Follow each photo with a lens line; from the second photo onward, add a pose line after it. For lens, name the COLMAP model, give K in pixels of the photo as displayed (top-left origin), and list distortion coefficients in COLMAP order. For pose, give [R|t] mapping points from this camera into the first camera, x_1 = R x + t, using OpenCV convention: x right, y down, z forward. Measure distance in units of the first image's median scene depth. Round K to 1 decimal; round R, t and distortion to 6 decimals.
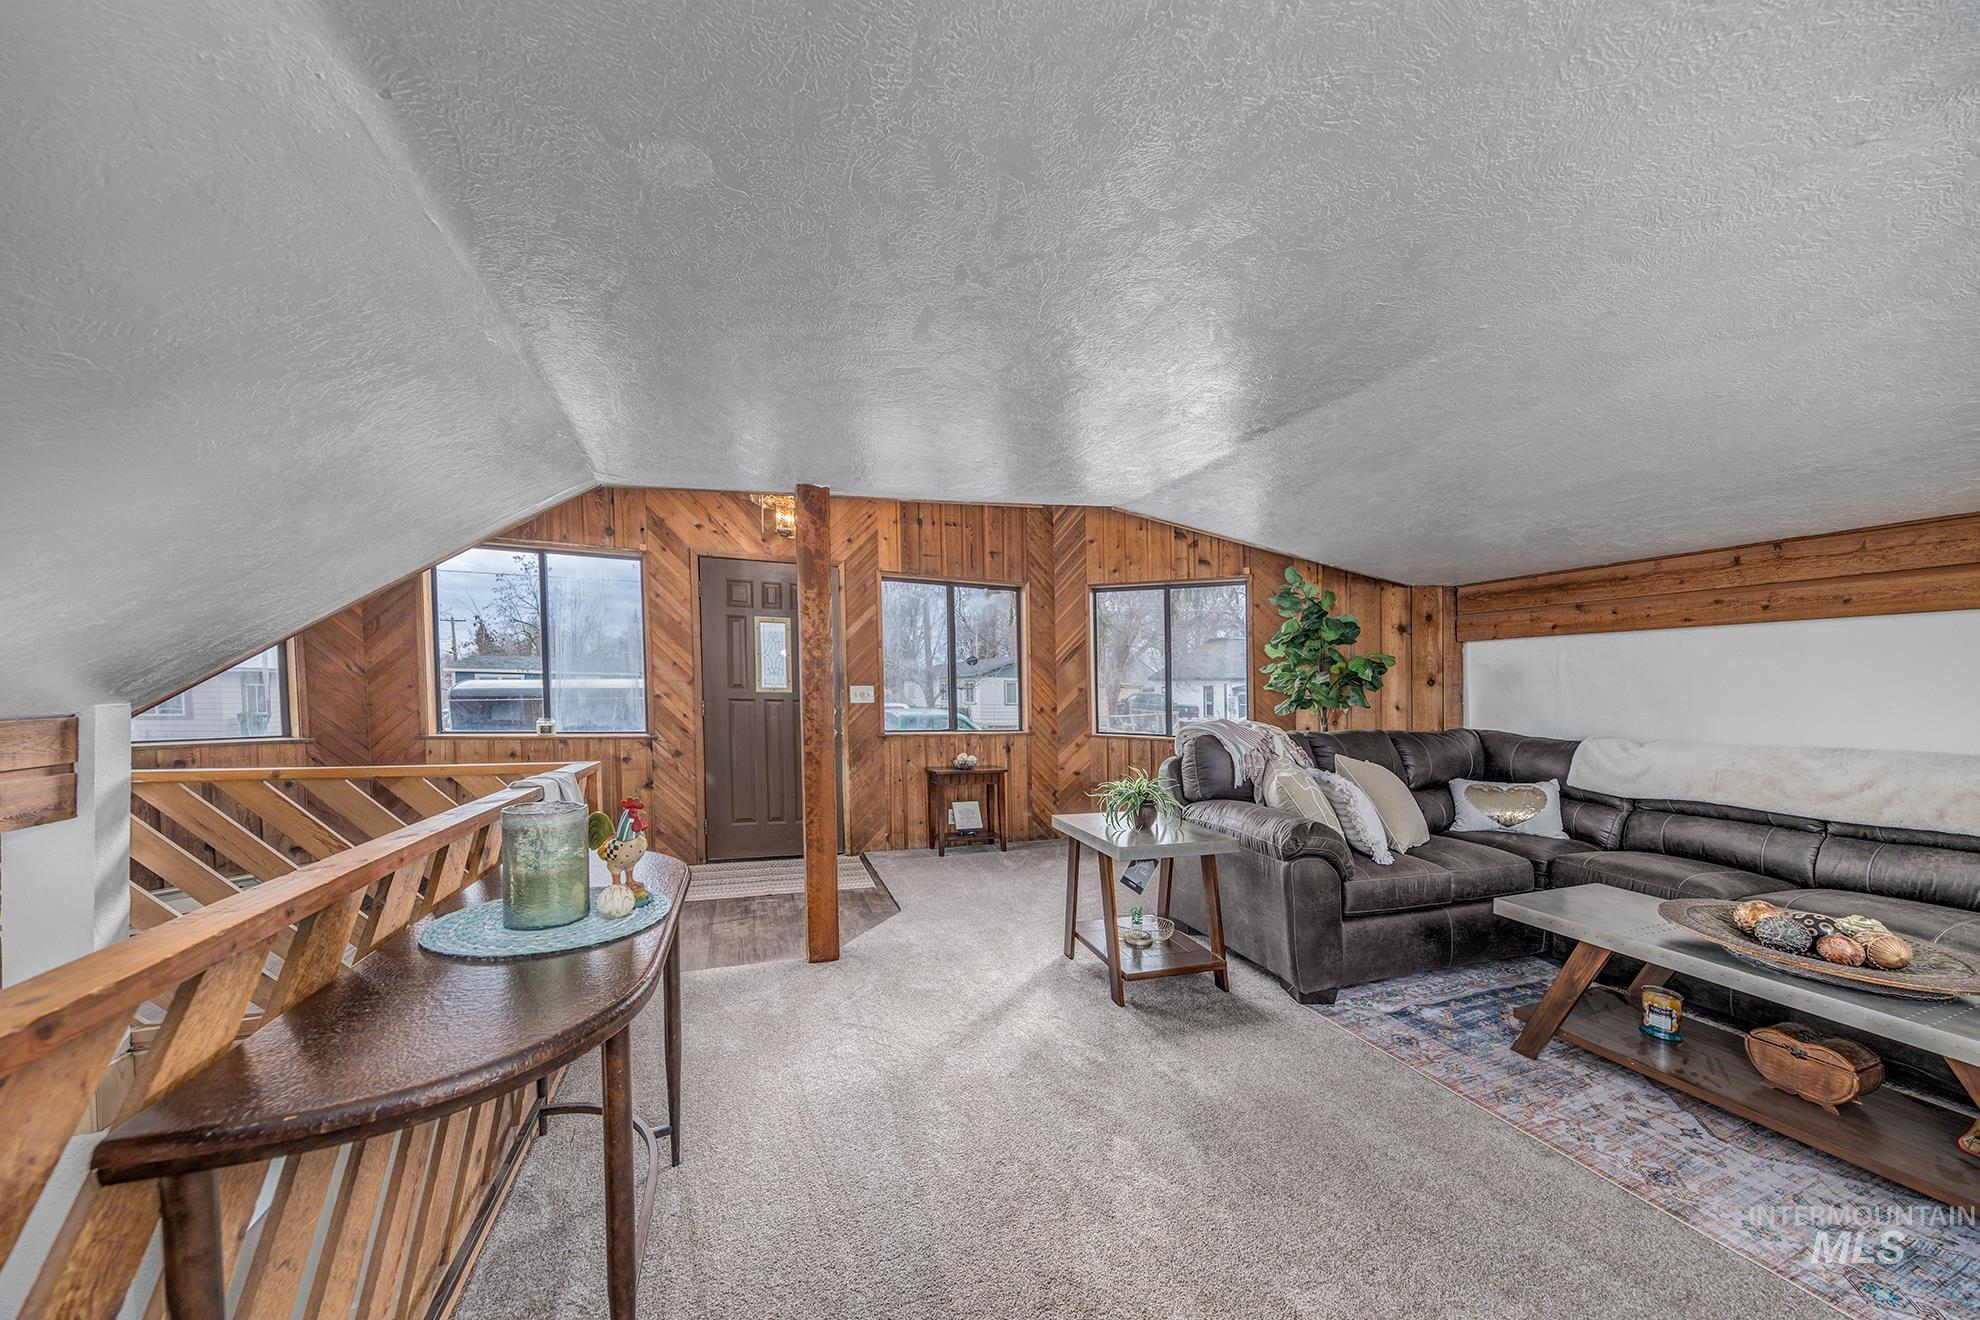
lens RADIAL K [[627.3, 0, 925.7], [0, 627.3, 718.2], [0, 0, 1]] dist [-0.006028, -0.000916]
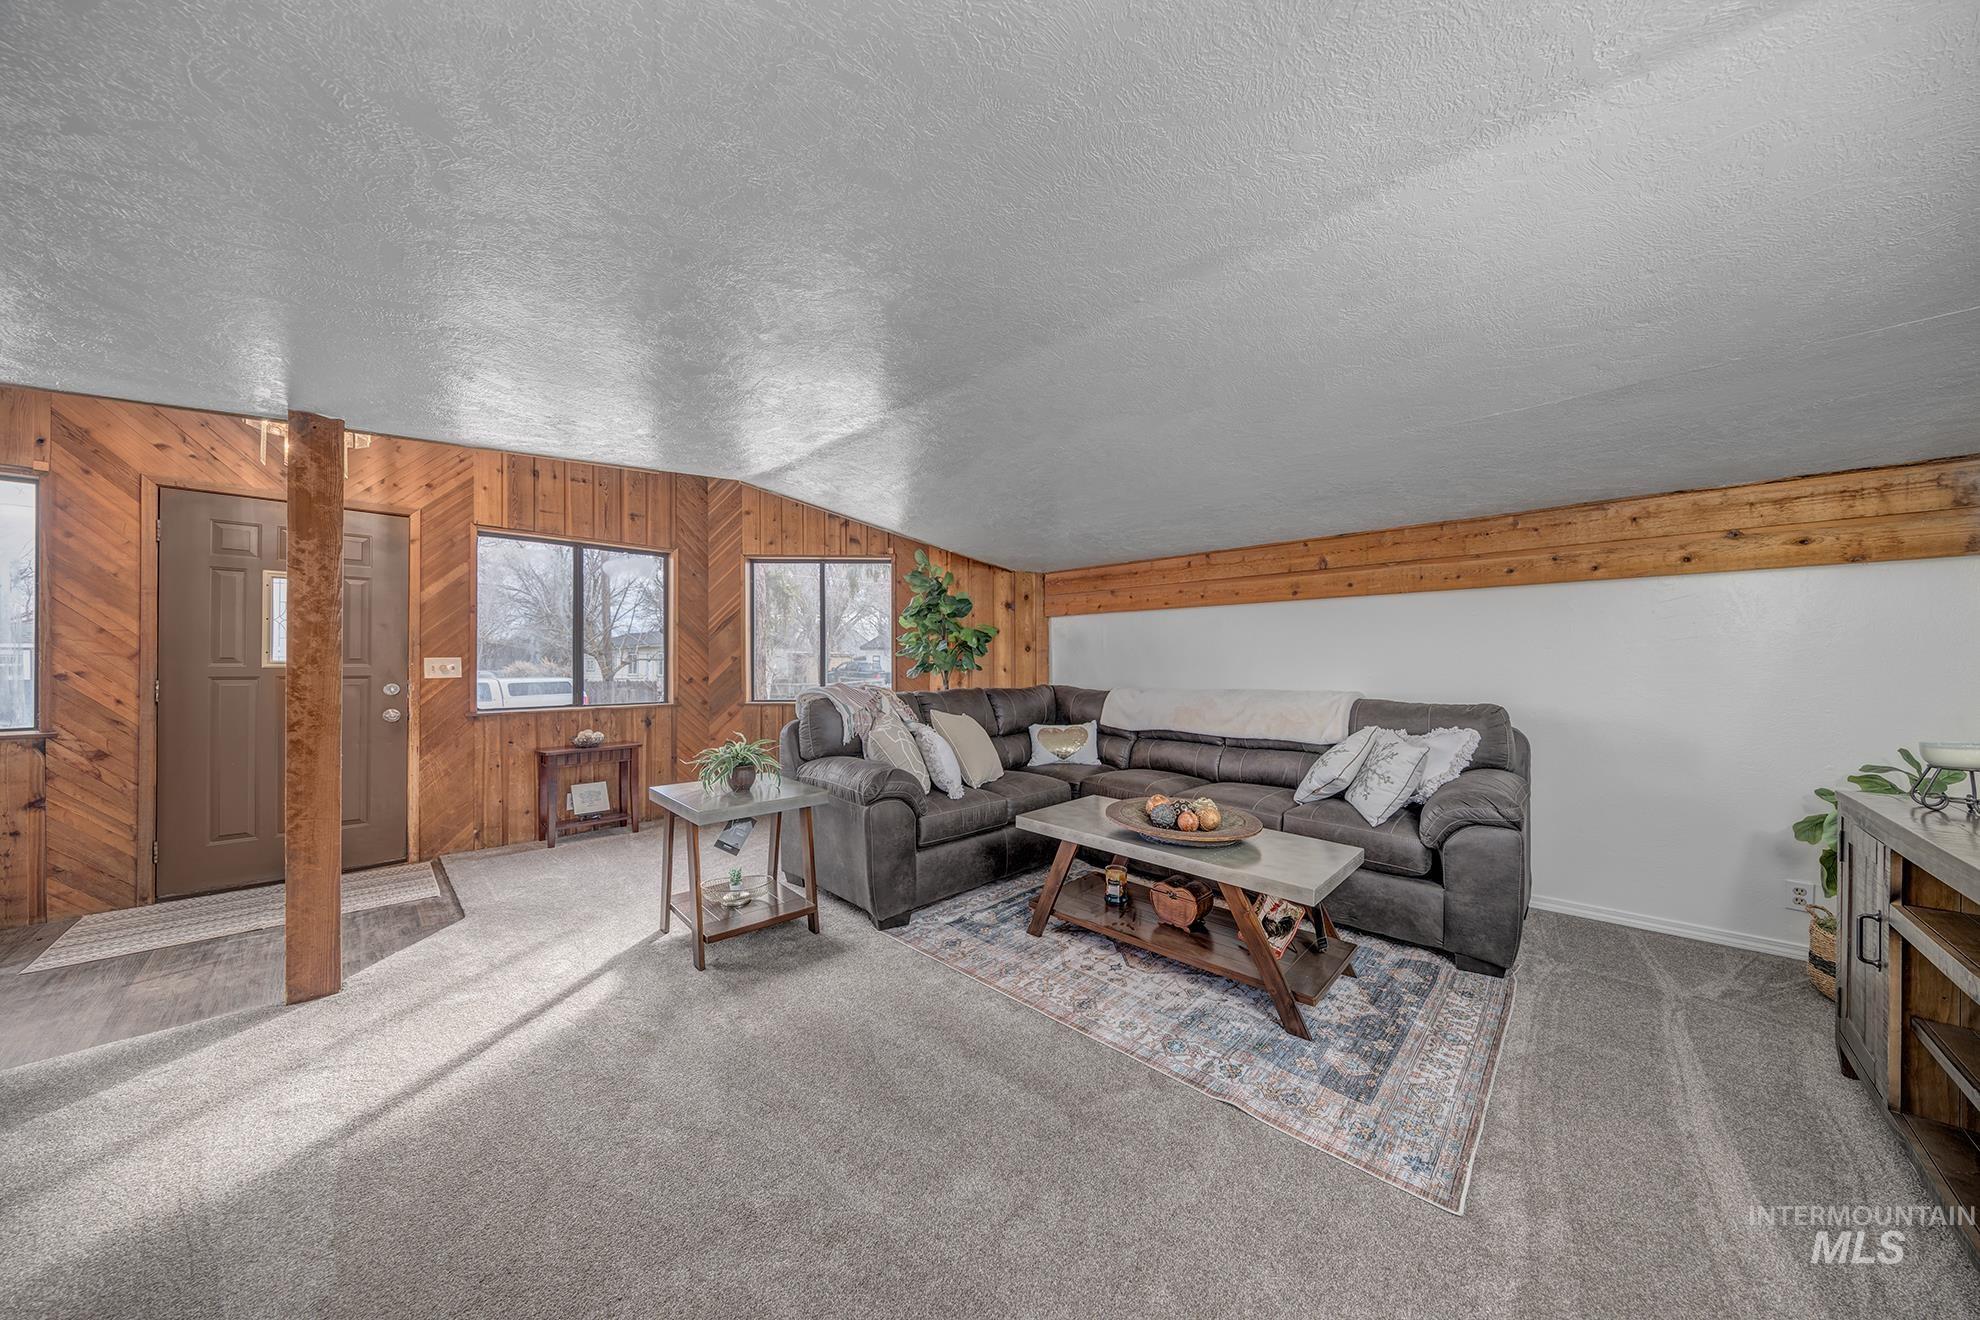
lens RADIAL K [[627.3, 0, 987.5], [0, 627.3, 657.9], [0, 0, 1]] dist [-0.006028, -0.000916]
pose [[0.889797, -0.013819, 0.456147, 0.204414], [0.035377, 0.998622, -0.038757, 0.009119], [-0.454983, 0.050623, 0.889060, -0.101172]]
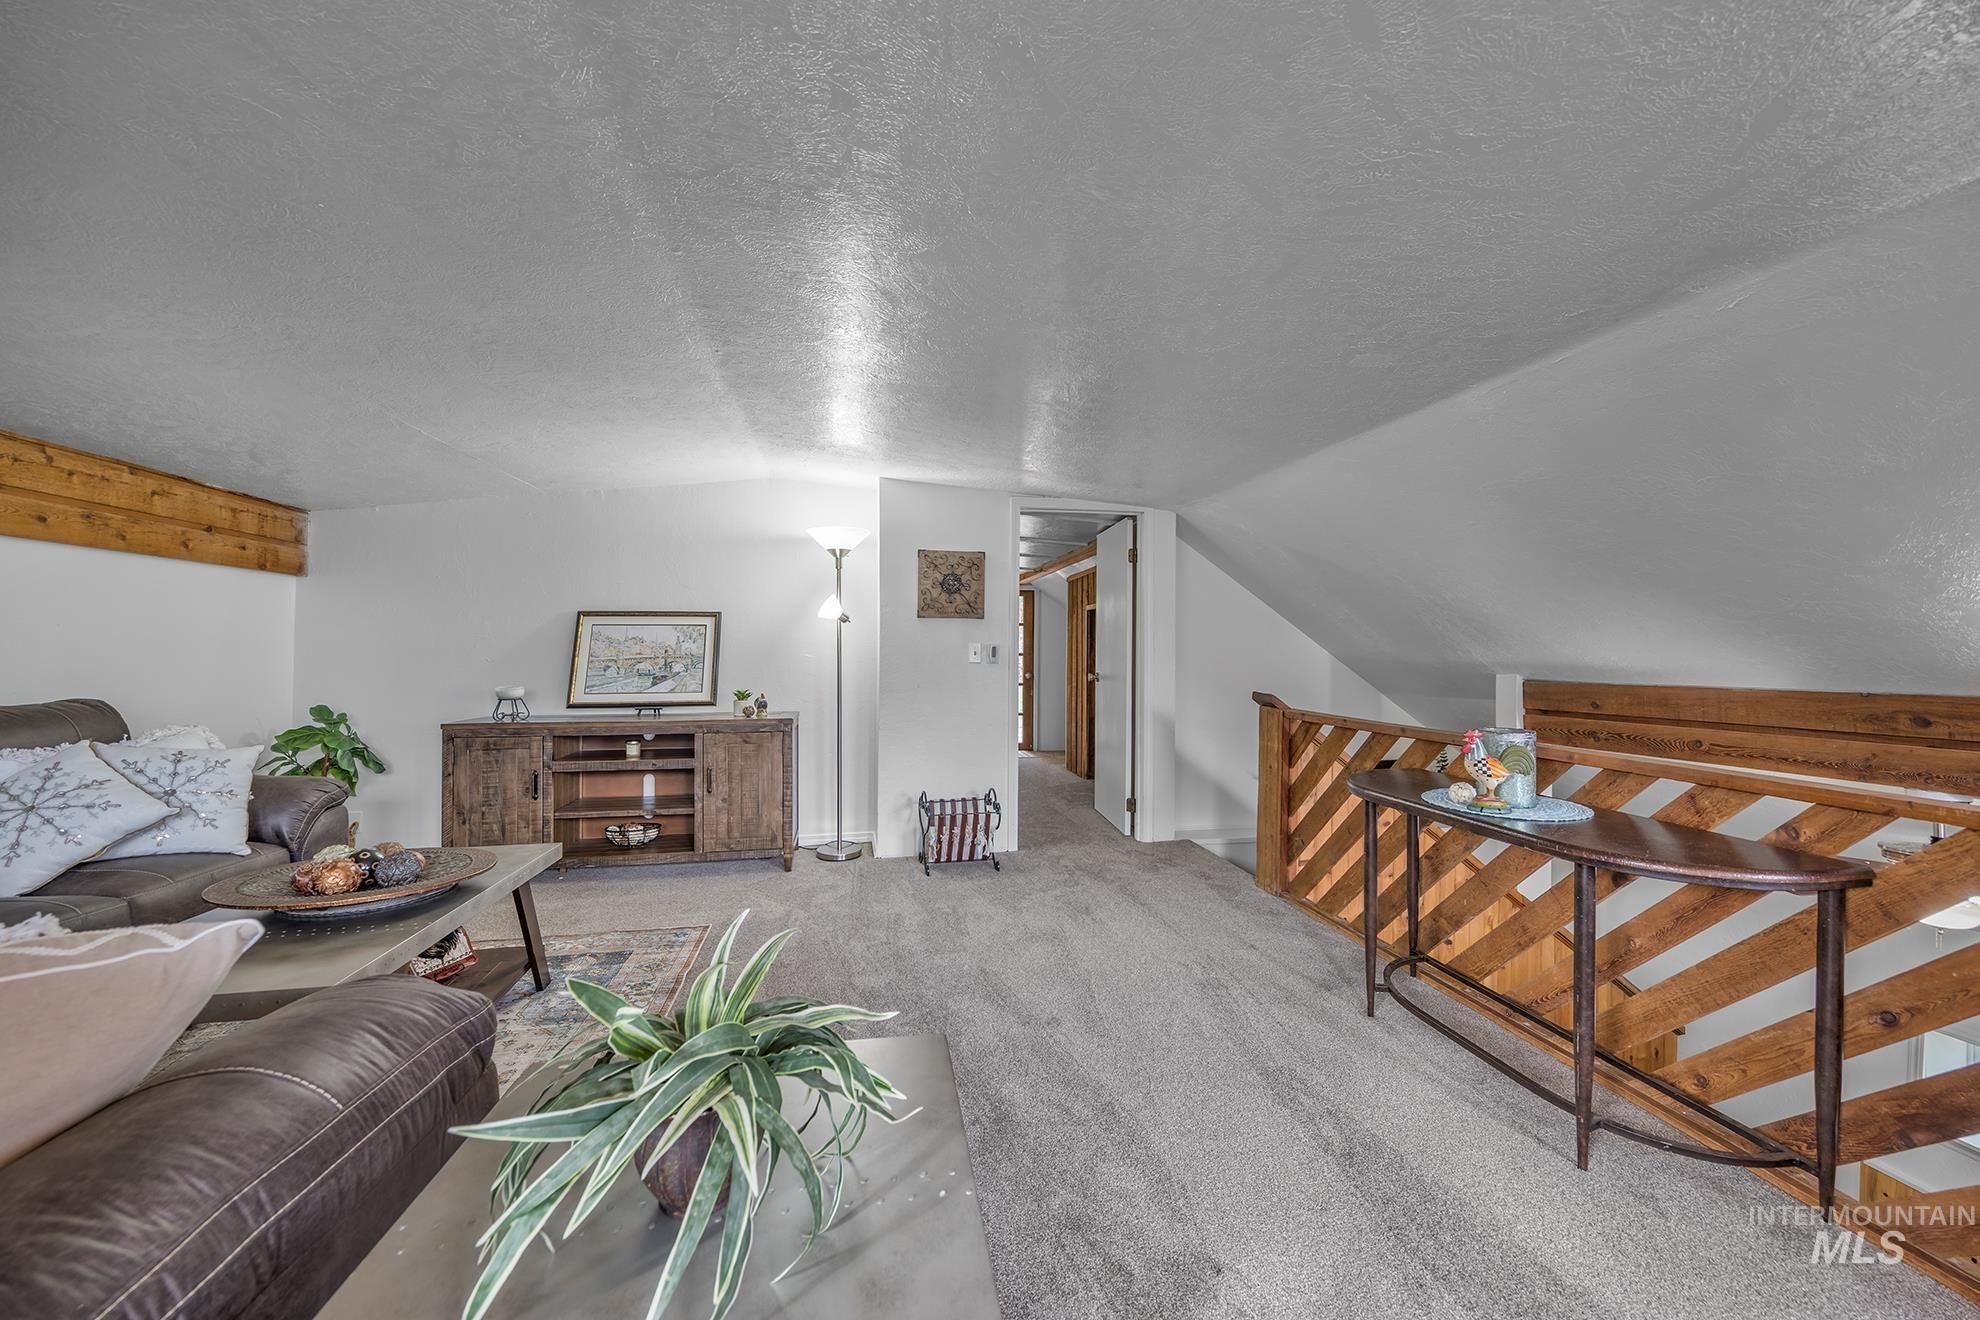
lens RADIAL K [[724.4, 0, 1001.5], [0, 724.4, 655.6], [0, 0, 1]] dist [-0.008260, -0.000264]
pose [[-0.992101, -0.020235, 0.123800, 0.173875], [-0.014536, 0.998800, 0.046766, -0.033816], [-0.124598, 0.044597, -0.991205, 1.090991]]
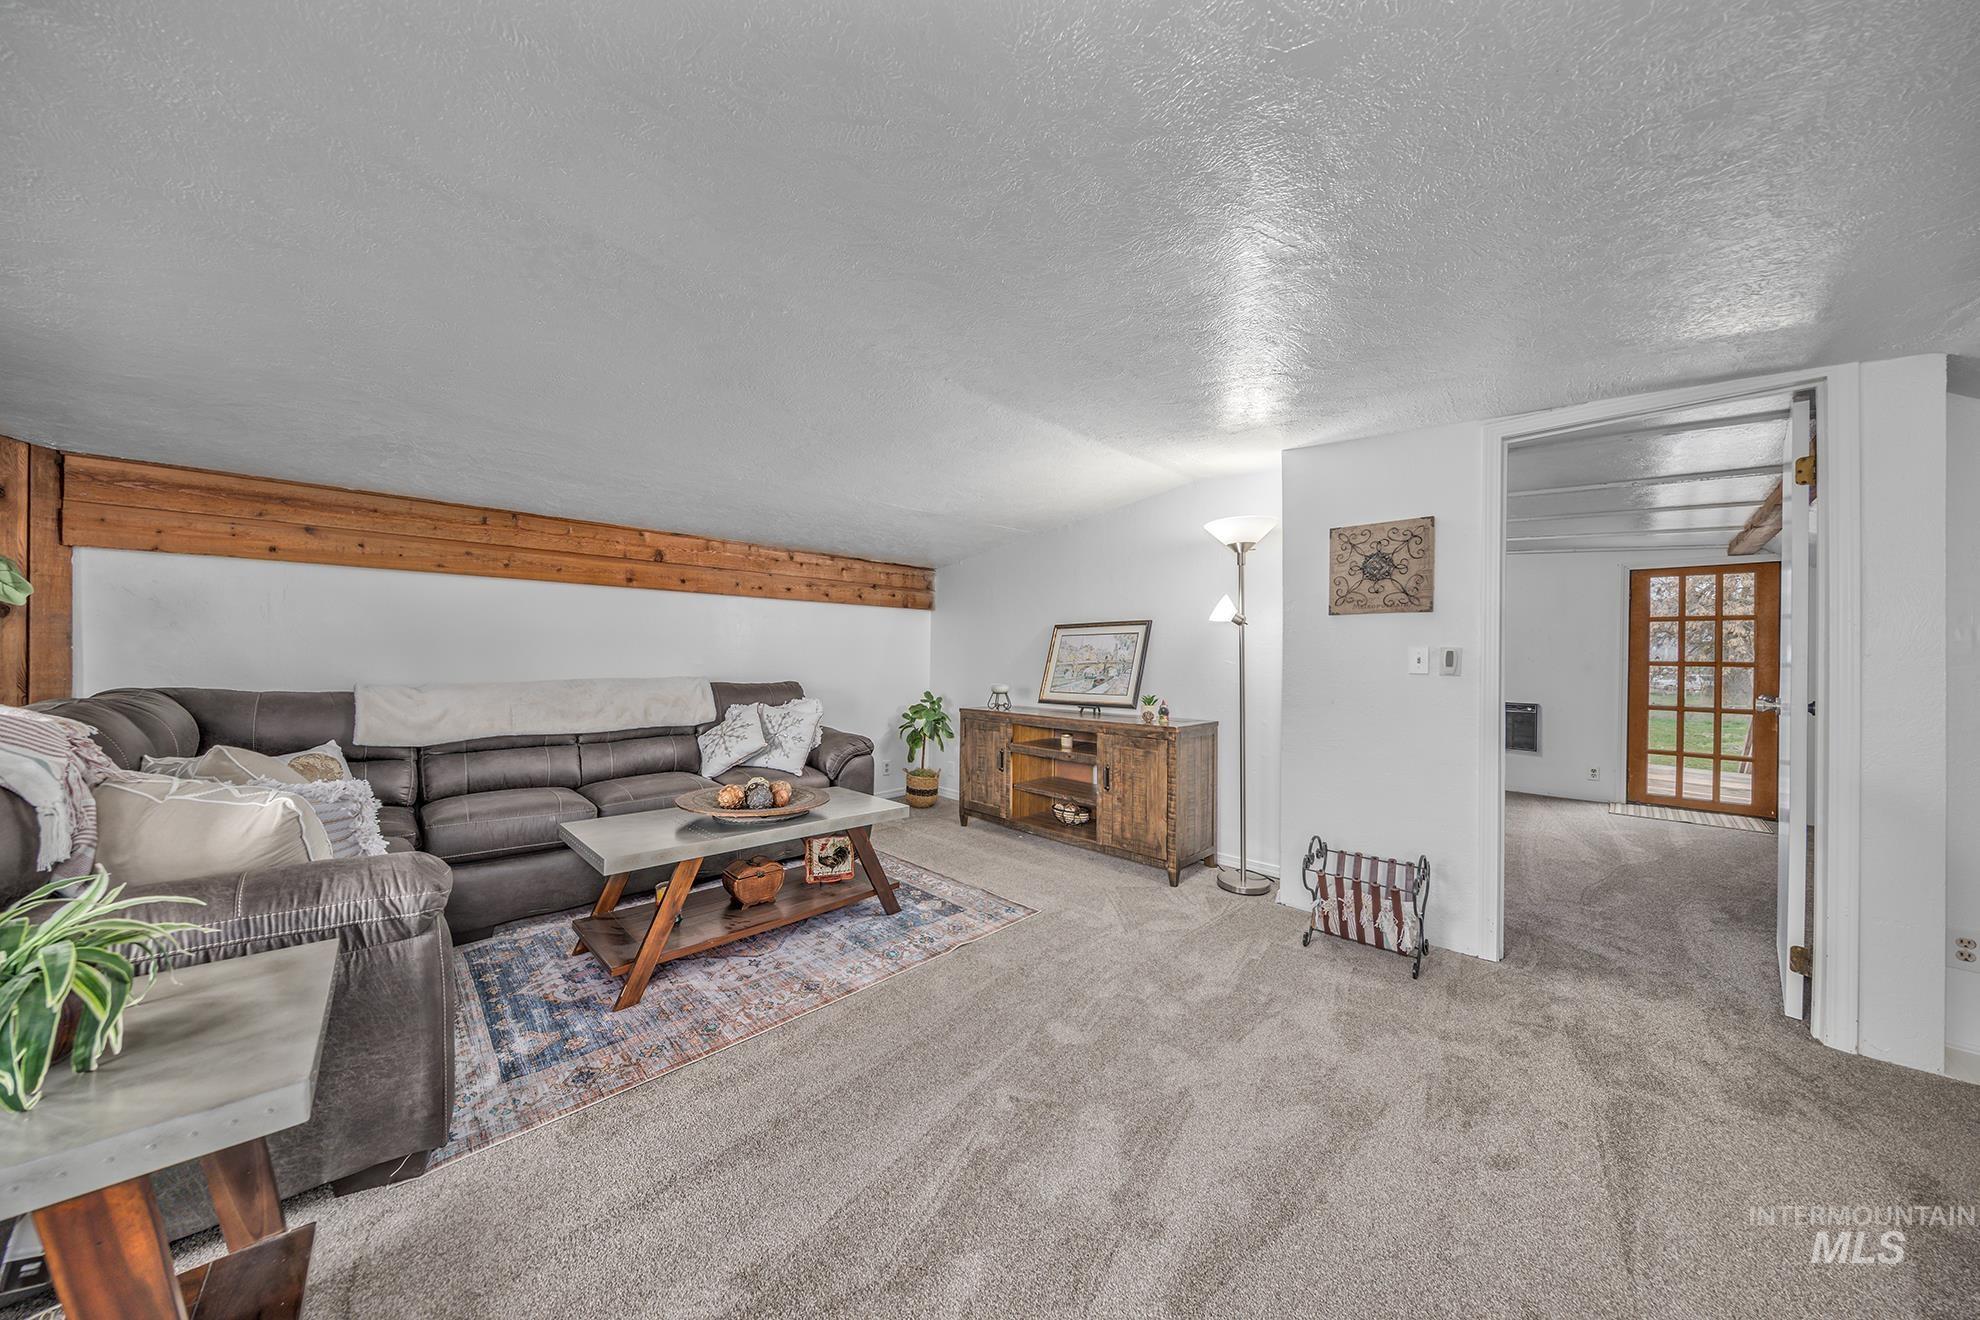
lens RADIAL K [[627.3, 0, 994.2], [0, 627.3, 660.4], [0, 0, 1]] dist [-0.006028, -0.000916]
pose [[-0.444711, -0.023979, 0.895353, -0.109060], [0.022980, 0.999007, 0.038168, -0.018875], [-0.895379, 0.037549, -0.443718, 0.621603]]
